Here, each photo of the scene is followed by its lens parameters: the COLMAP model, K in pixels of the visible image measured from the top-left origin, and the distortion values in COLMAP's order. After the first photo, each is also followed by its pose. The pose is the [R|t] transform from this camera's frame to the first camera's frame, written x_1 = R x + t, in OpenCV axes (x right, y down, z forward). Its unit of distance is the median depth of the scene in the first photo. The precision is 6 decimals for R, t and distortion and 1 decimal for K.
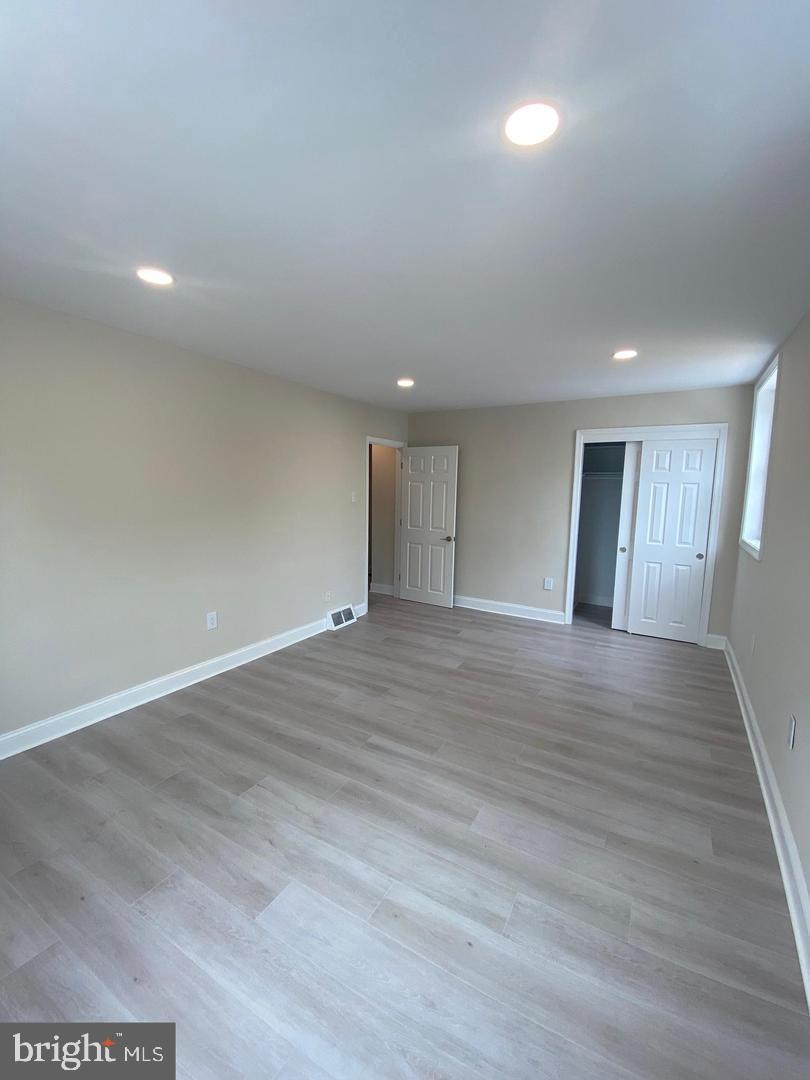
lens RADIAL K [[439.8, 0, 405.0], [0, 439.8, 540.0], [0, 0, 1]] dist [0.054870, -0.031651]
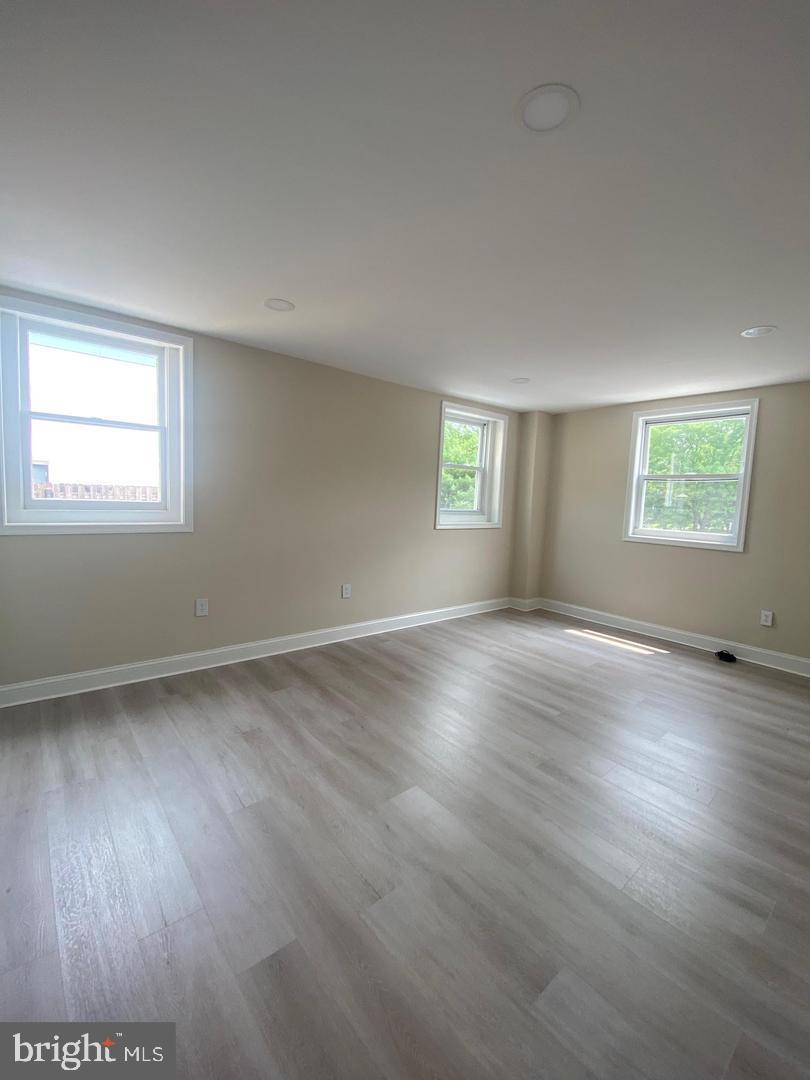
lens RADIAL K [[439.8, 0, 405.0], [0, 439.8, 540.0], [0, 0, 1]] dist [0.054870, -0.031651]
pose [[-0.939473, -0.090478, 0.330461, -0.040298], [-0.015171, 0.974542, 0.223692, -0.166407], [-0.342287, 0.205139, -0.916928, 1.642256]]
